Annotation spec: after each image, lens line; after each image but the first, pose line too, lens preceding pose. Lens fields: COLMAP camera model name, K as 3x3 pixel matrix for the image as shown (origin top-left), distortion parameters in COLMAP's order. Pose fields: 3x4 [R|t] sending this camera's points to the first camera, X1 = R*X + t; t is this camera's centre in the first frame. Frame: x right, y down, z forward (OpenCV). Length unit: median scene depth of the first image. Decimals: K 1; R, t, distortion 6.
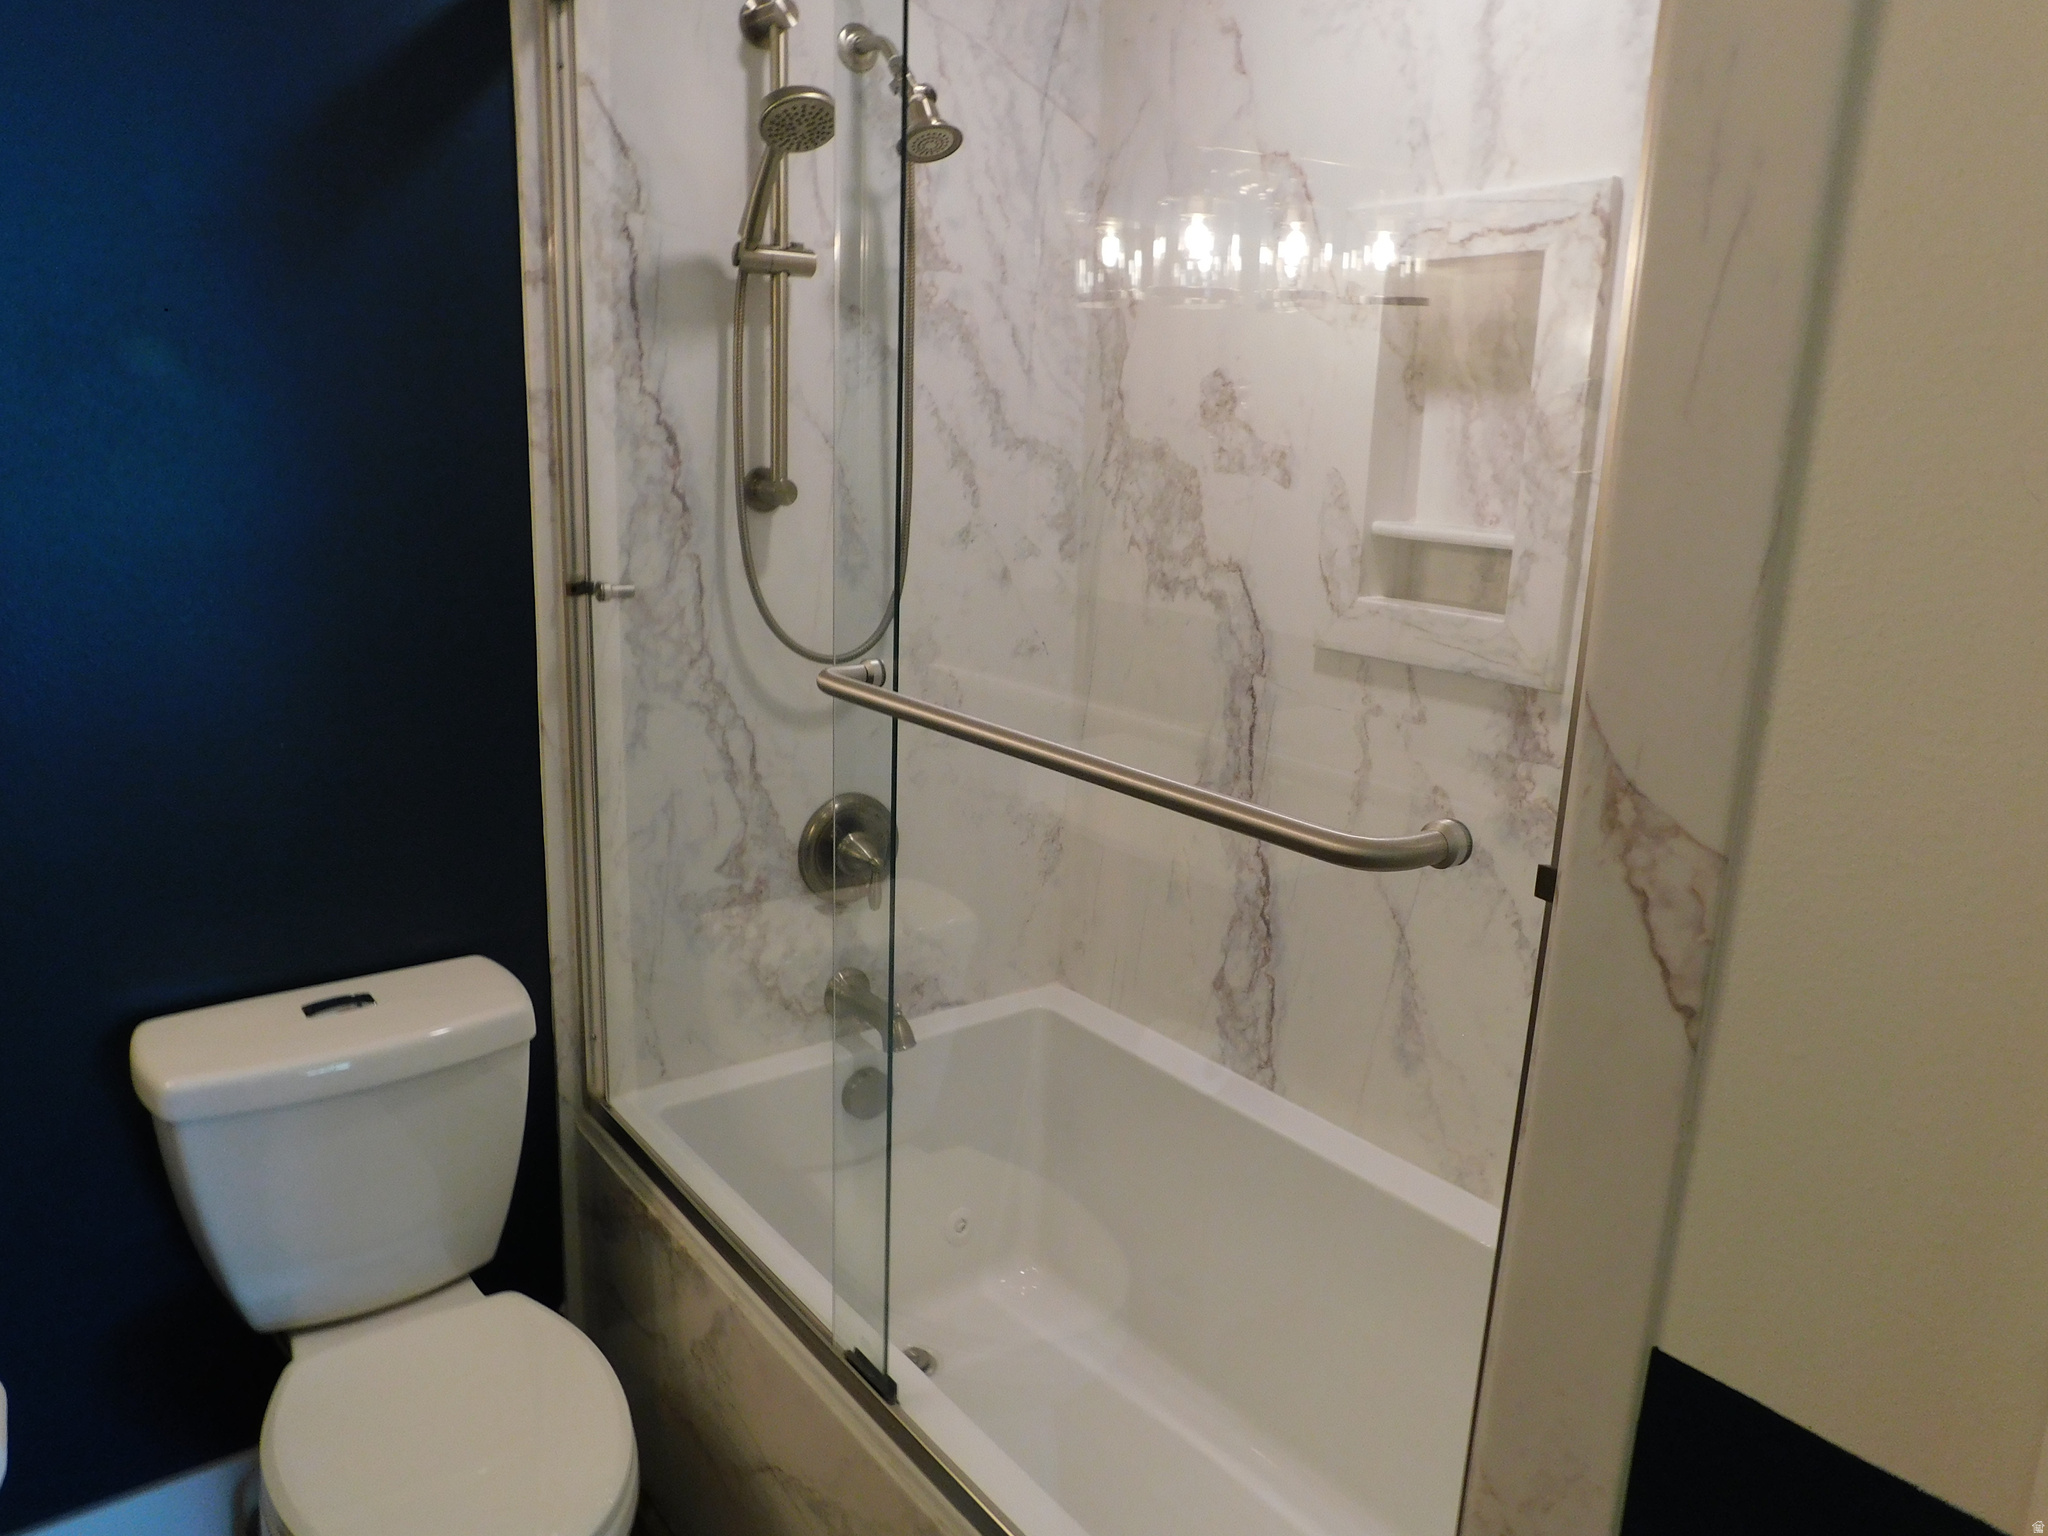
lens RADIAL K [[1394.2, 0, 1024.0], [0, 1394.2, 768.0], [0, 0, 1]] dist [-0.083813, 0.061662]
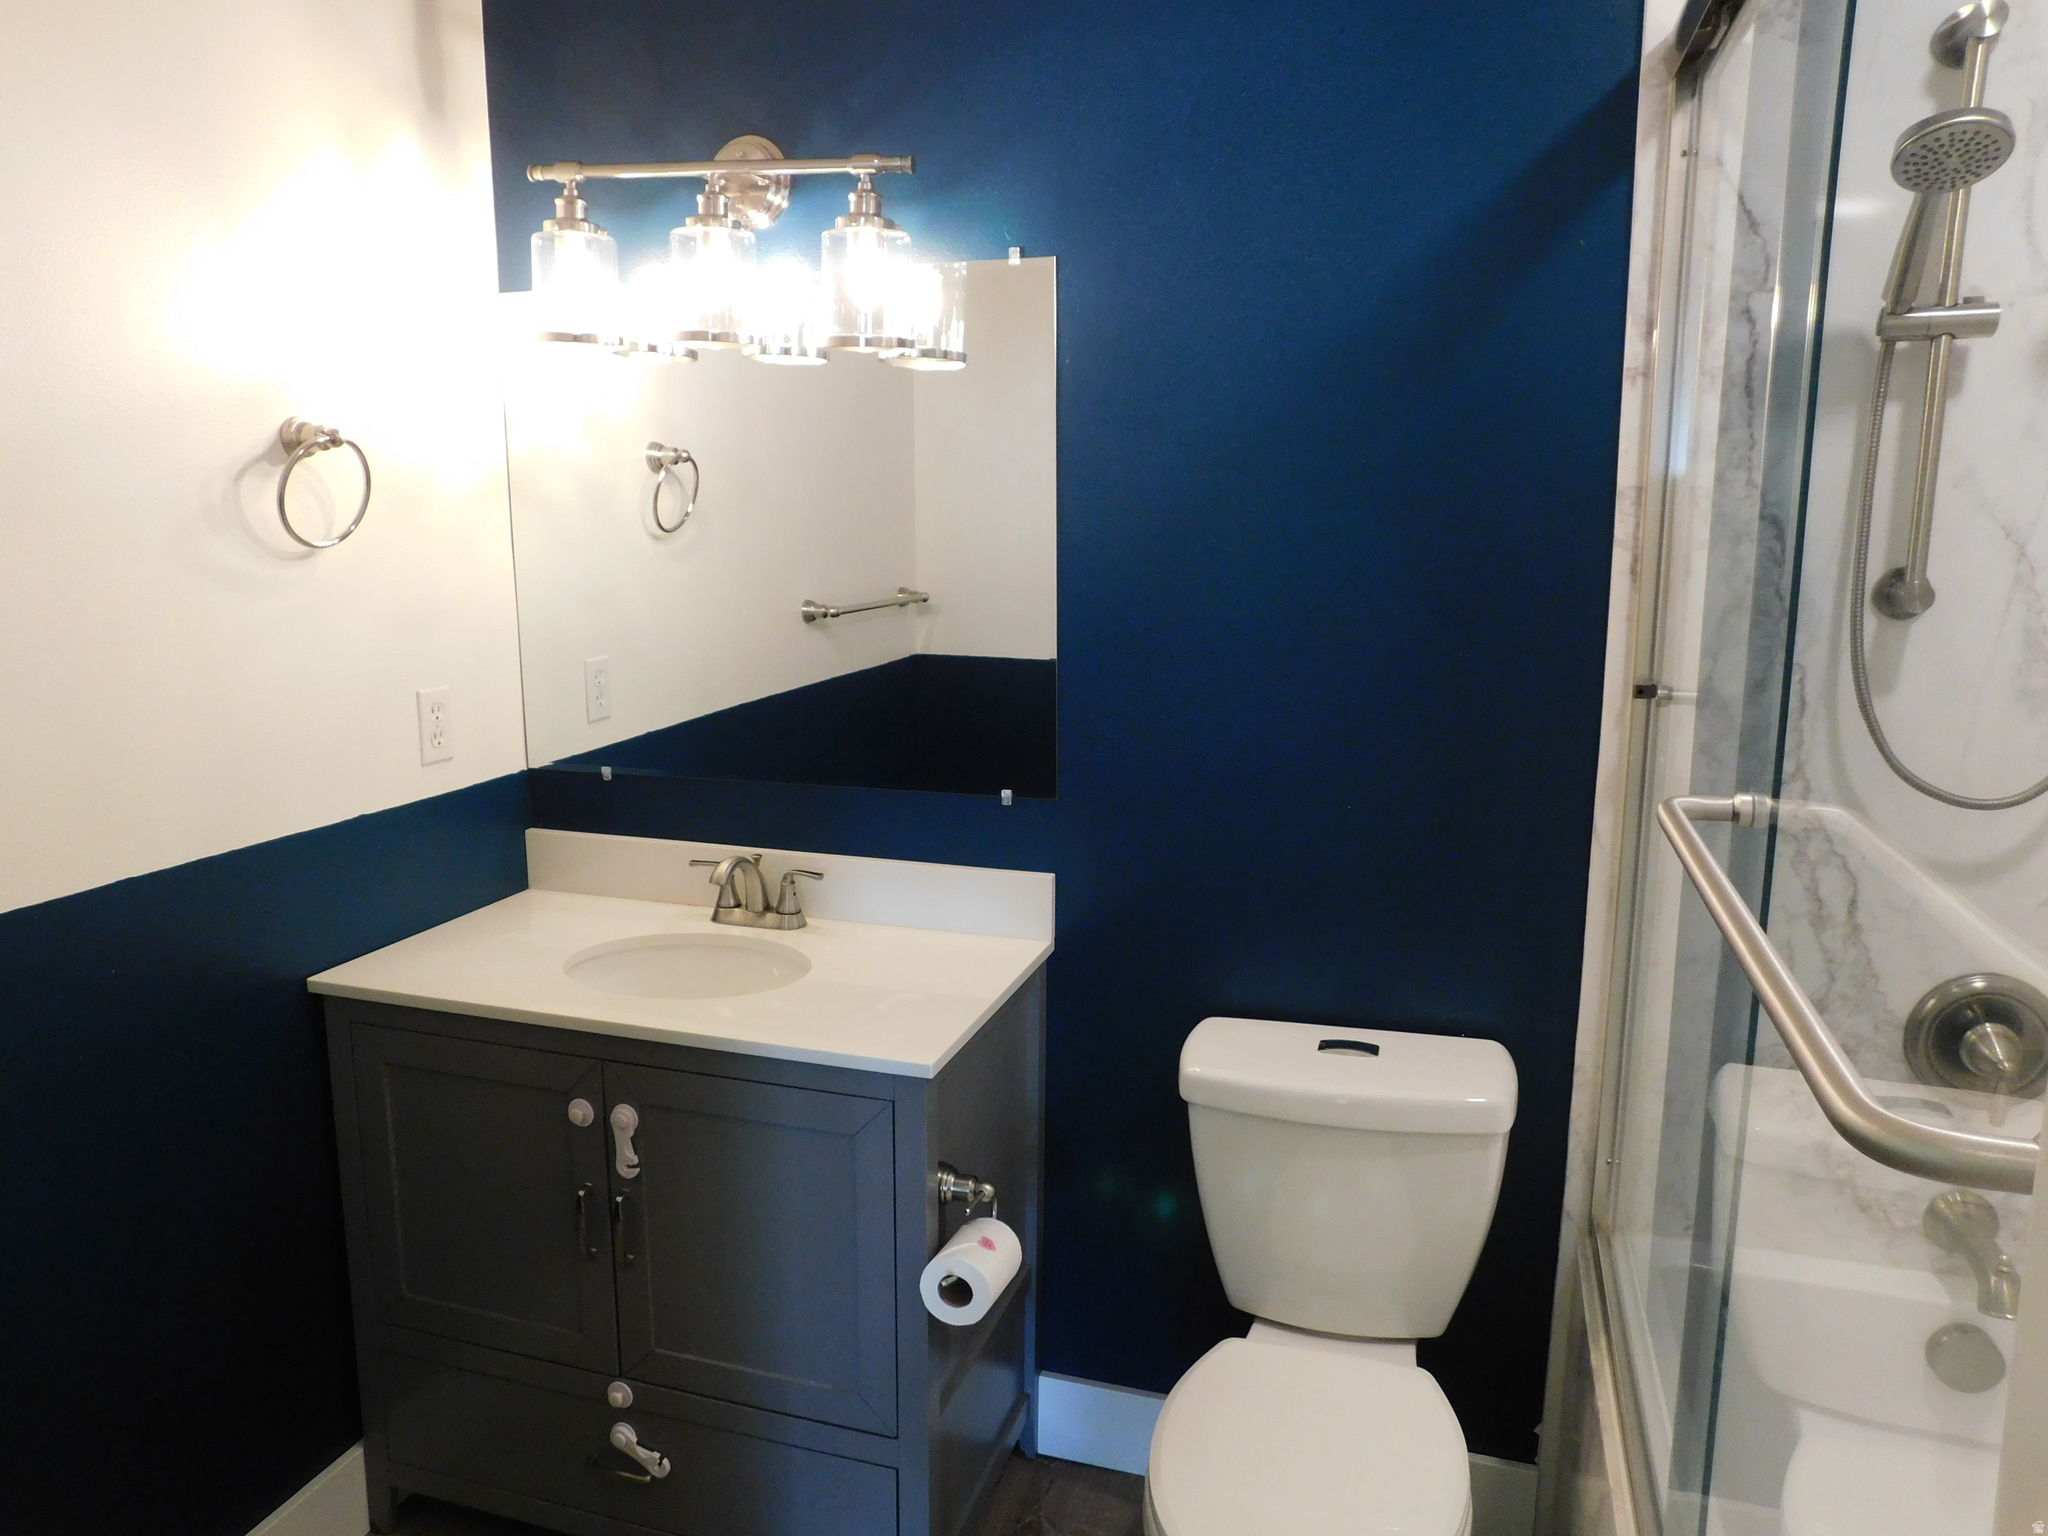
lens RADIAL K [[1394.2, 0, 1024.0], [0, 1394.2, 768.0], [0, 0, 1]] dist [-0.083813, 0.061662]
pose [[0.569317, 0.112748, -0.814350, 0.209347], [-0.167041, 0.985753, 0.019700, -0.024073], [0.804969, 0.124815, 0.580040, 0.107404]]
